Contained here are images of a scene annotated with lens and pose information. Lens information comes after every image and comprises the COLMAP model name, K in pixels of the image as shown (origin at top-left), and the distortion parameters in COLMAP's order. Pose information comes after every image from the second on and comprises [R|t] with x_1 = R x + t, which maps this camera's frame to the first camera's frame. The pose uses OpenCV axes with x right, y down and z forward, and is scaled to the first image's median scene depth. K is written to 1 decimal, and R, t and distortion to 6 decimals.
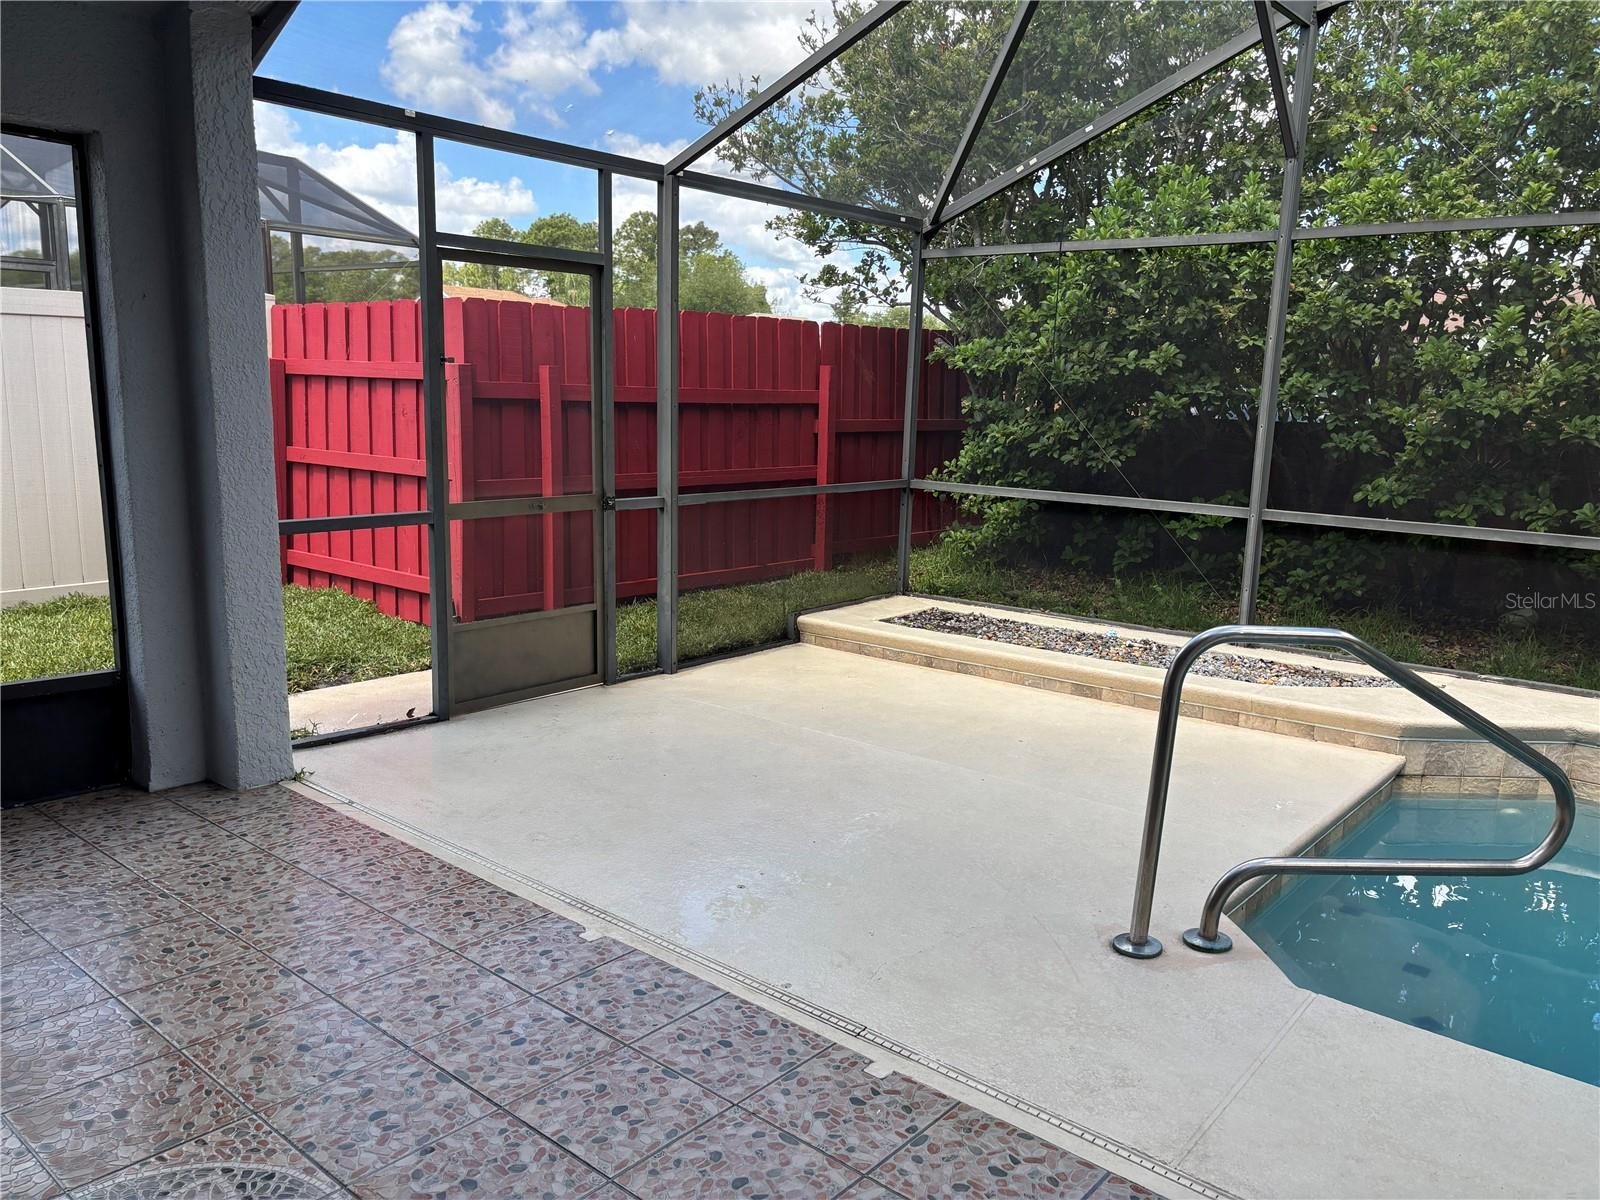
lens RADIAL K [[1211.5, 0, 800.0], [0, 1211.5, 600.0], [0, 0, 1]] dist [0.049147, -0.062401]
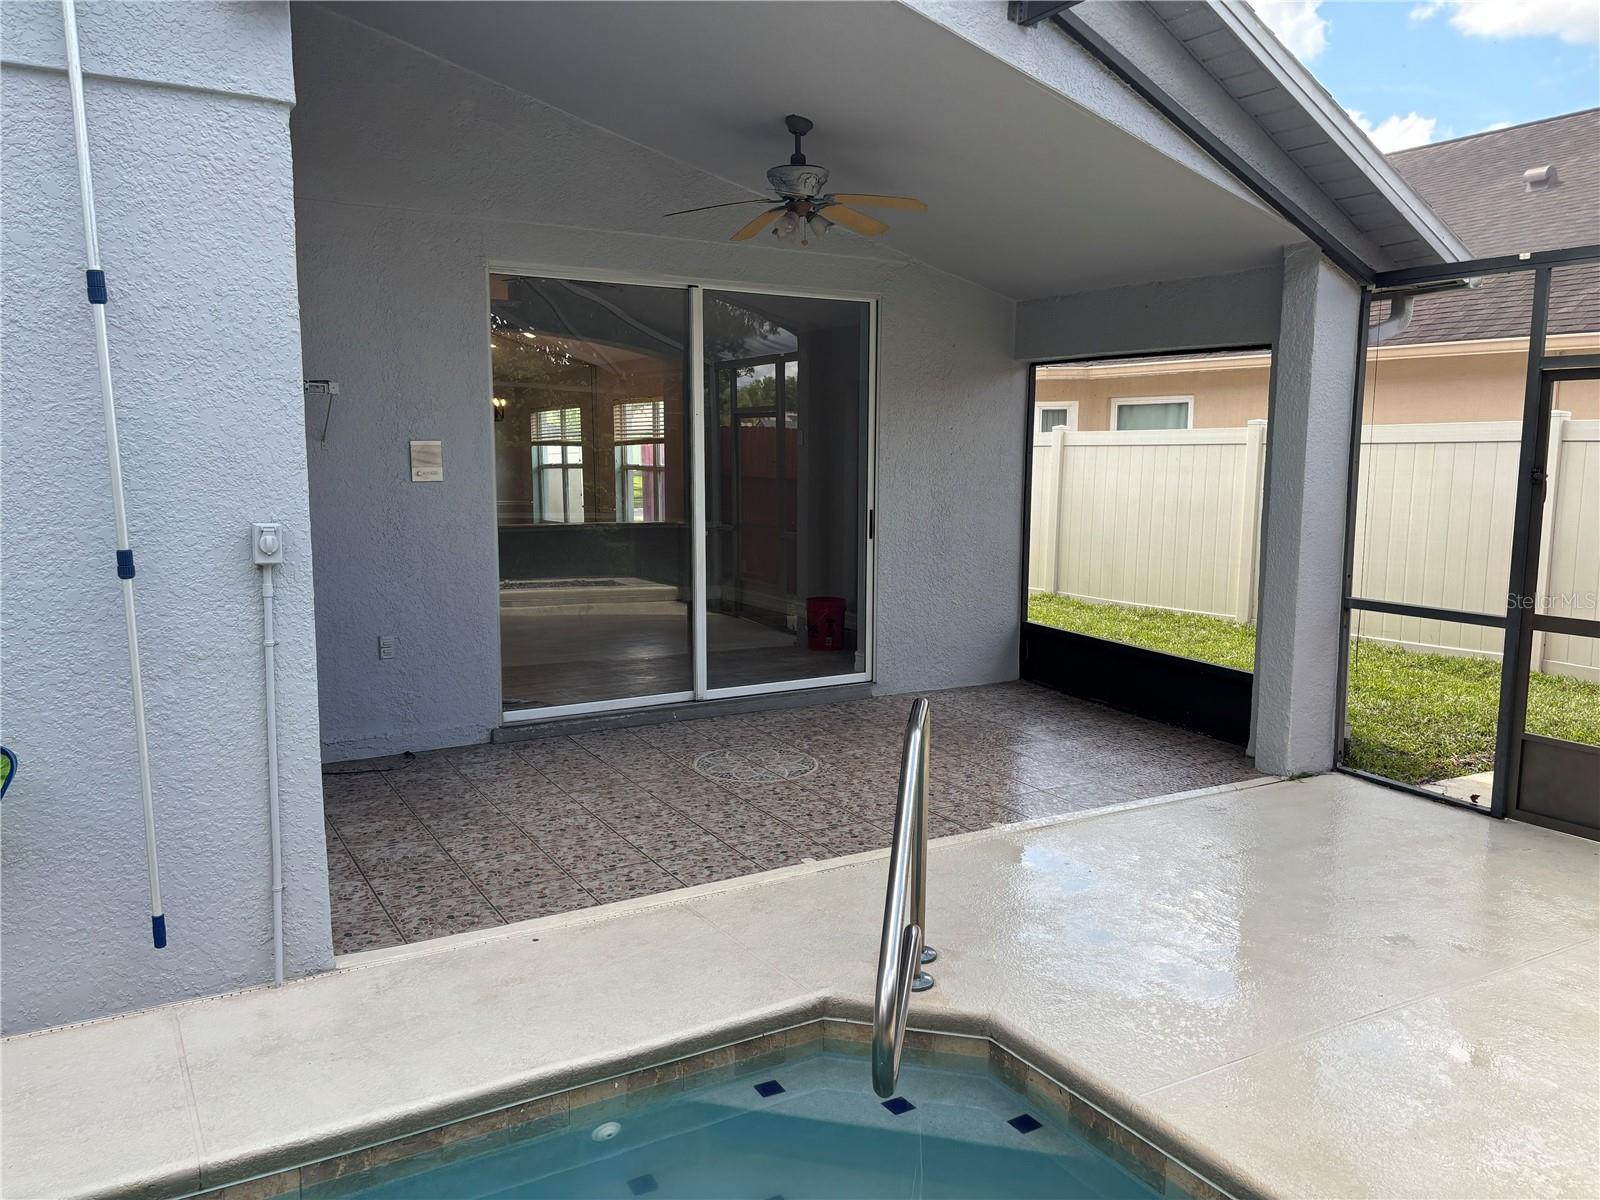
lens RADIAL K [[1211.5, 0, 800.0], [0, 1211.5, 600.0], [0, 0, 1]] dist [0.049147, -0.062401]
pose [[-0.329900, 0.086923, -0.940006, 1.538631], [-0.186612, 0.970098, 0.155198, -0.234461], [0.925388, 0.226617, -0.303814, 1.295681]]
